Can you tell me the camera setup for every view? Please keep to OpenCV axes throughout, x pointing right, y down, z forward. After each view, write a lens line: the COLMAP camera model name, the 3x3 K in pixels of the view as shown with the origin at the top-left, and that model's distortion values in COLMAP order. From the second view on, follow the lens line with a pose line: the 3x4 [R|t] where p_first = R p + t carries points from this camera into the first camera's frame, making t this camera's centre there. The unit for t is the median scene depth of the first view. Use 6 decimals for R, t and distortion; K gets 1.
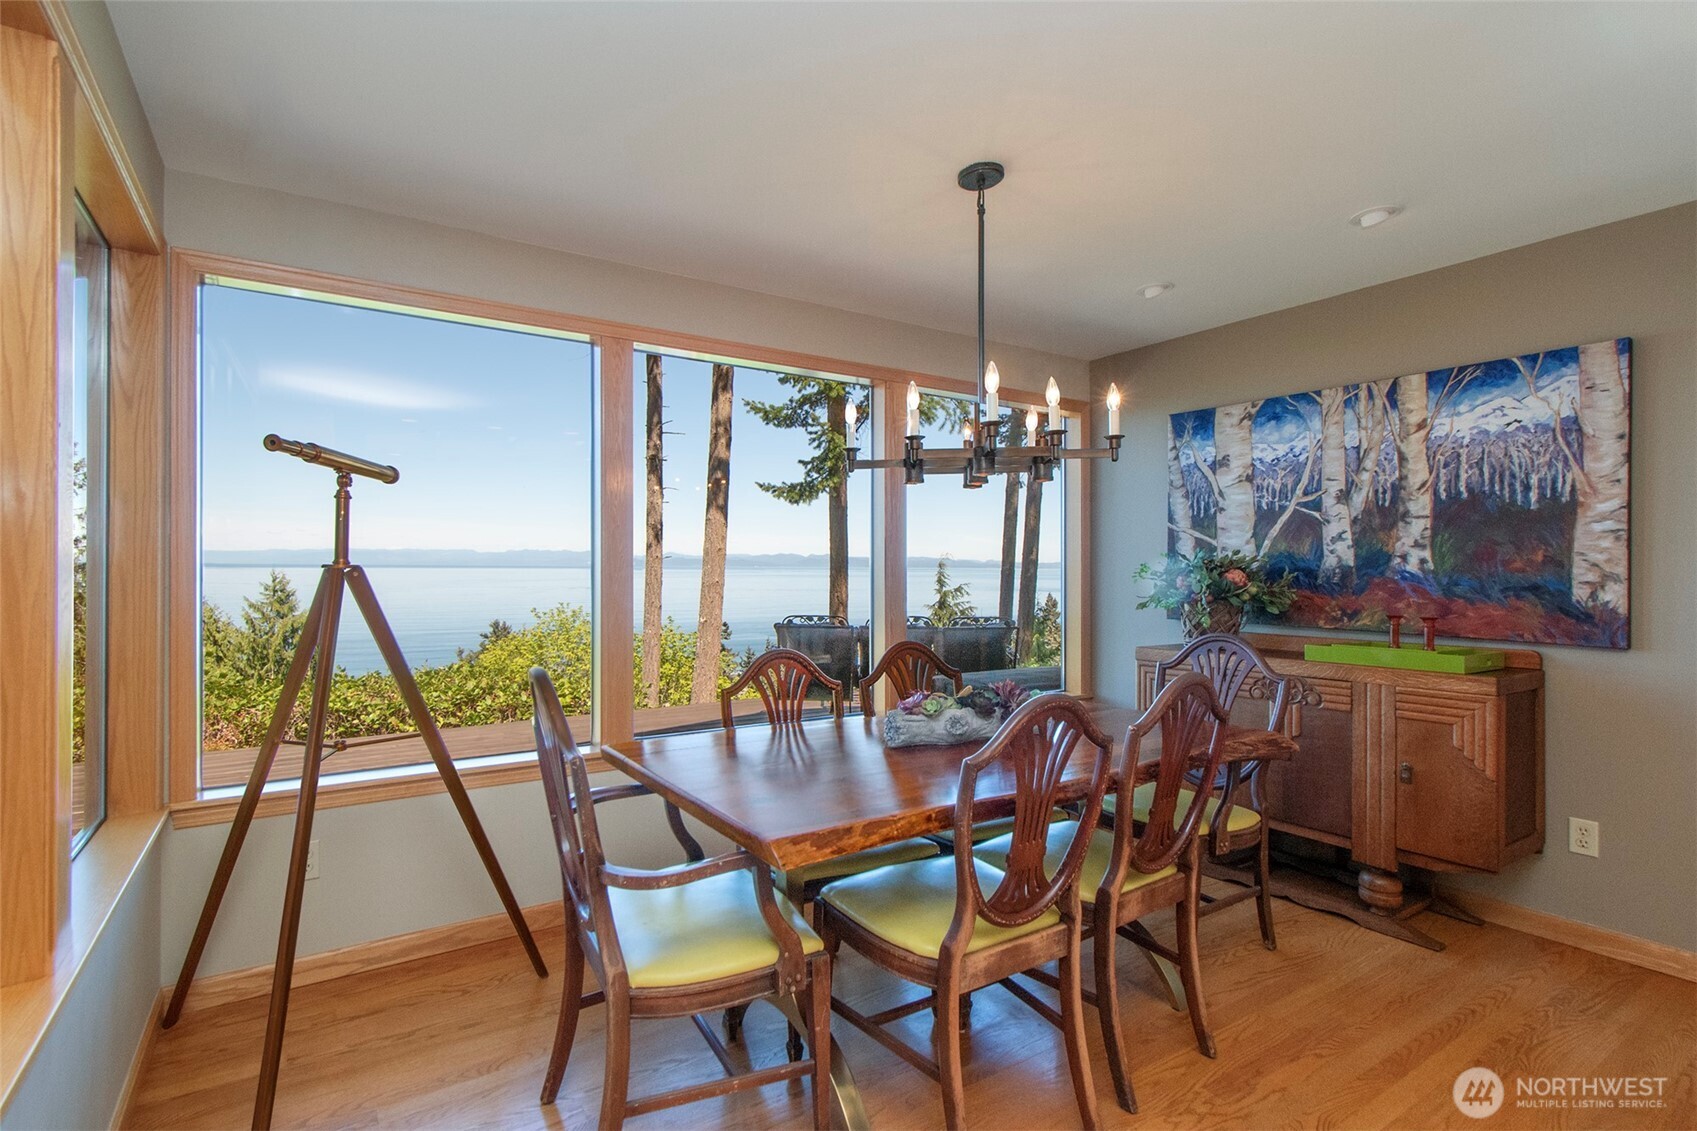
lens RADIAL K [[755.4, 0, 778.9], [0, 755.4, 577.3], [0, 0, 1]] dist [0.005808, -0.000790]
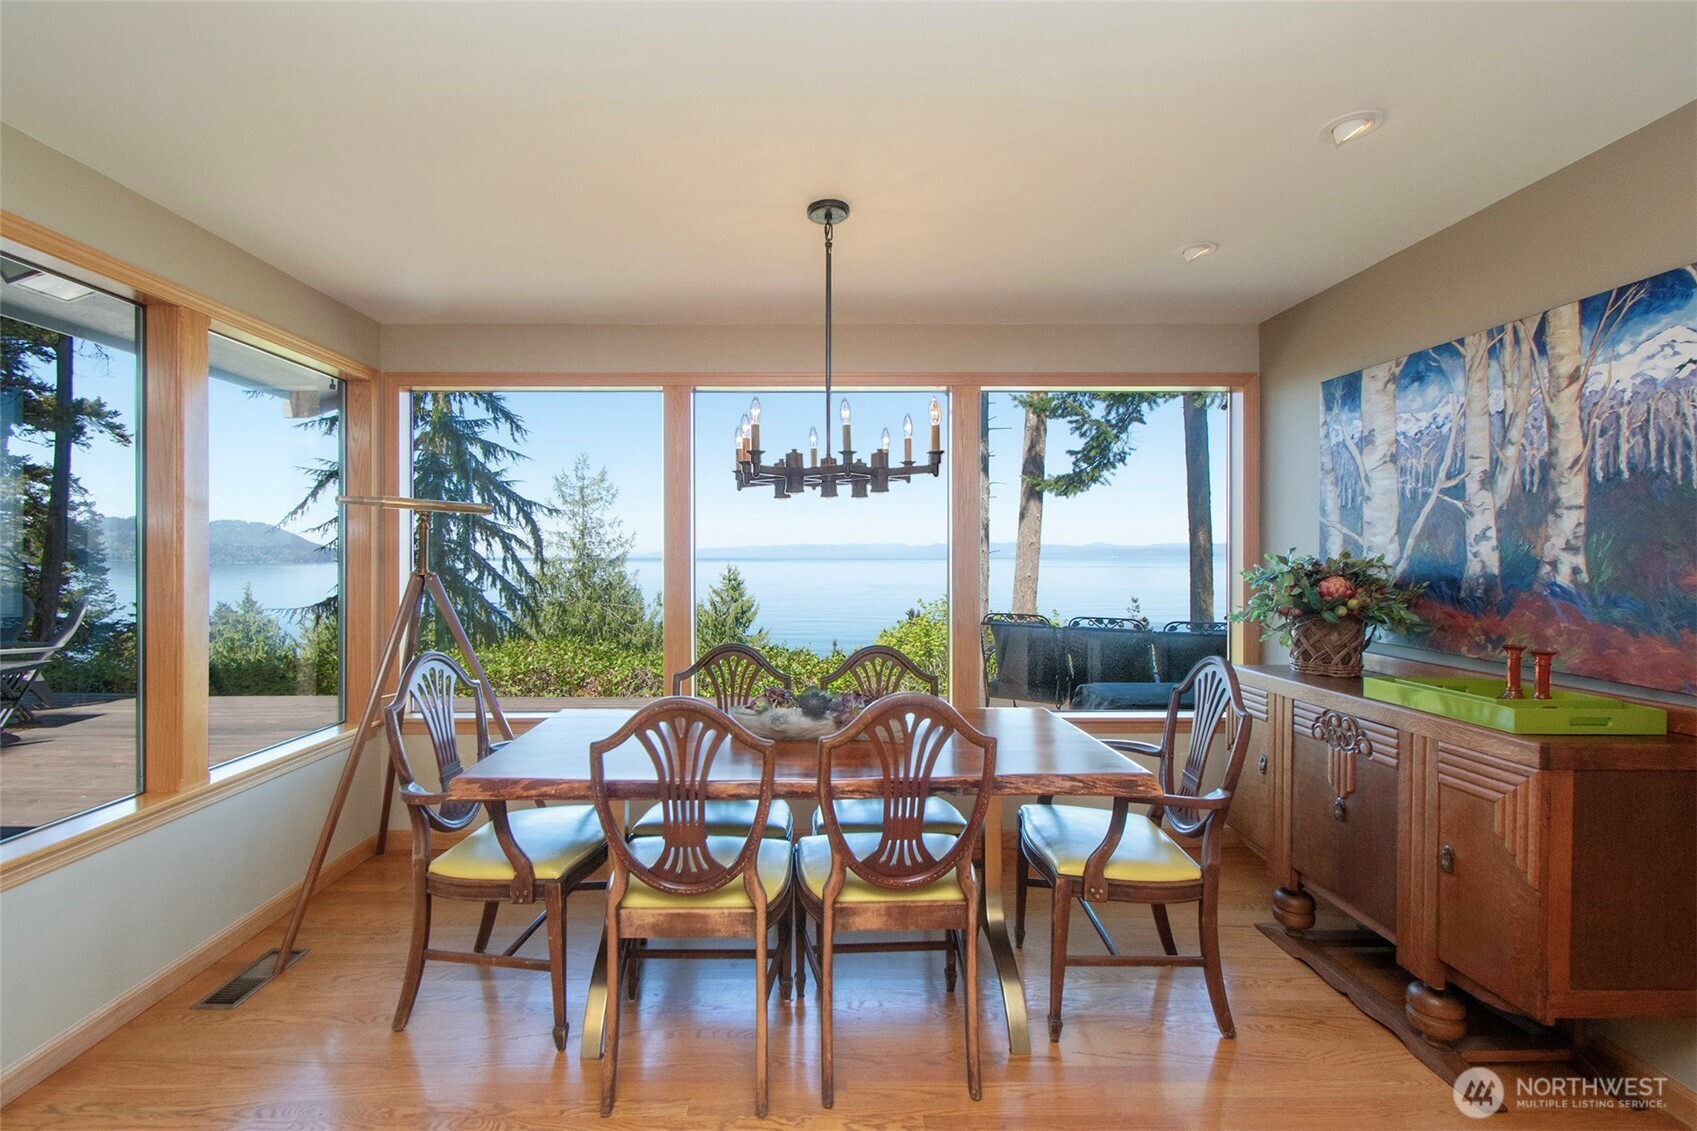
lens RADIAL K [[755.4, 0, 807.2], [0, 755.4, 571.8], [0, 0, 1]] dist [0.005808, -0.000790]
pose [[0.868035, 0.003312, -0.496492, 0.536176], [-0.000148, 0.999979, 0.006412, -0.022203], [0.496503, -0.005492, 0.868018, 0.033724]]
